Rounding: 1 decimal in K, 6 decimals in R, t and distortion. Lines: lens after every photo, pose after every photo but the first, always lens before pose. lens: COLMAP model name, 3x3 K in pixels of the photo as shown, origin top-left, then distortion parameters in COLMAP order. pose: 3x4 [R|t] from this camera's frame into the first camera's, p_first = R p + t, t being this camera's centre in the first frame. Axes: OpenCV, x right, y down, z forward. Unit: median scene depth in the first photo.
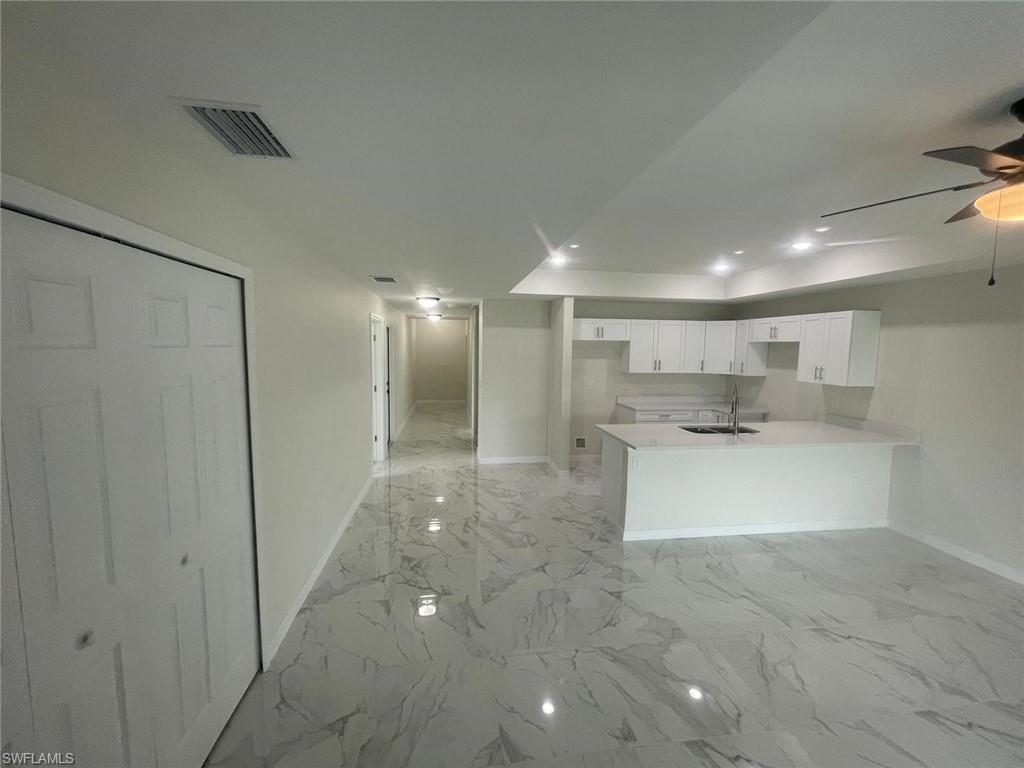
lens RADIAL K [[399.4, 0, 491.3], [0, 399.4, 384.9], [0, 0, 1]] dist [-0.000870, -0.000092]
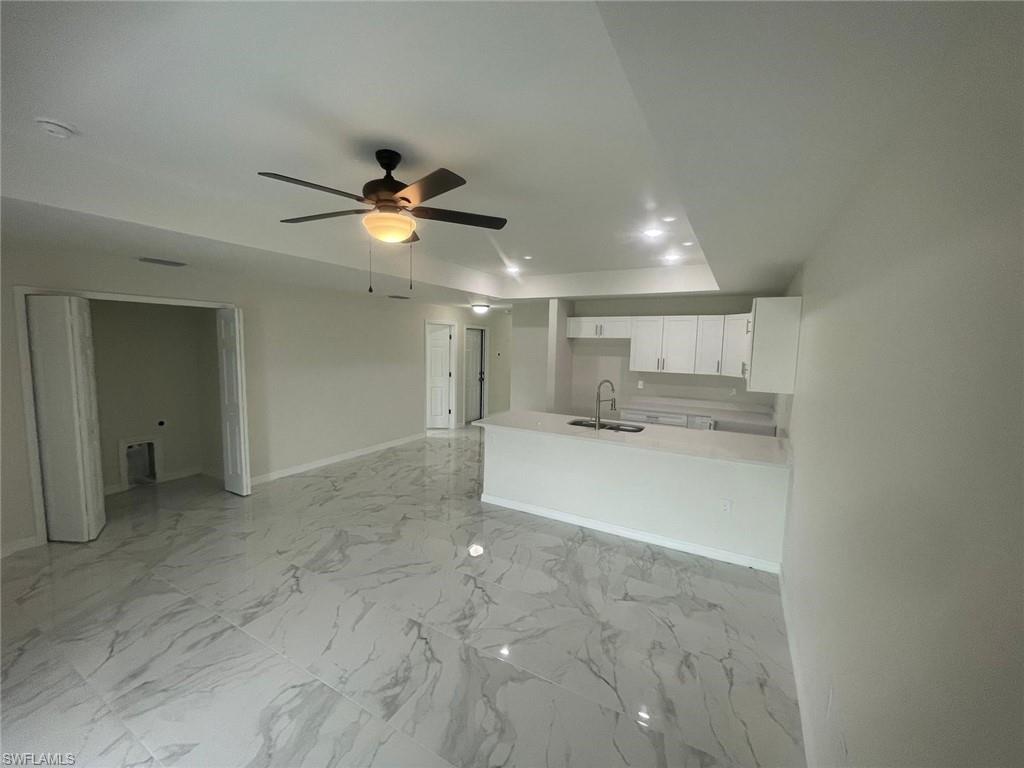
lens RADIAL K [[396.2, 0, 516.9], [0, 396.2, 386.3], [0, 0, 1]] dist [0.000091, 0.000108]
pose [[0.809514, 0.064948, -0.583497, 1.028423], [-0.062570, 0.997746, 0.024251, 0.003090], [0.583757, 0.016878, 0.811753, 0.066468]]
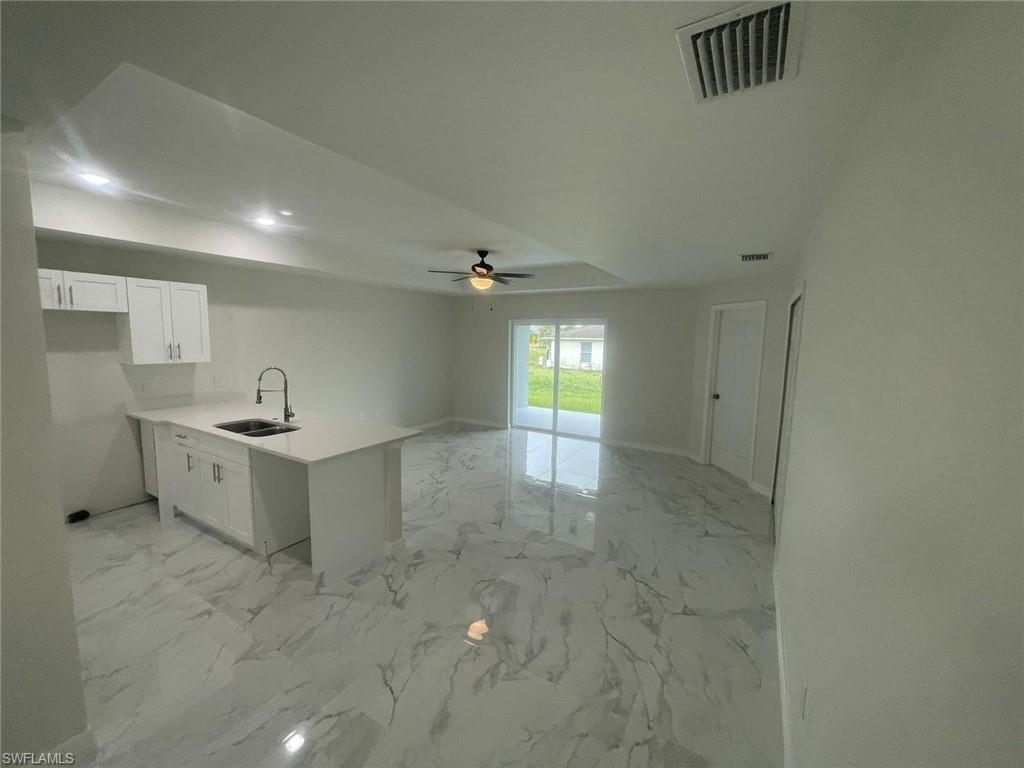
lens RADIAL K [[396.2, 0, 516.9], [0, 396.2, 386.3], [0, 0, 1]] dist [0.000091, 0.000108]
pose [[-0.790330, -0.111407, 0.602467, -0.338077], [0.026501, 0.976192, 0.215281, -0.136881], [-0.612107, 0.186109, -0.768562, 1.363825]]
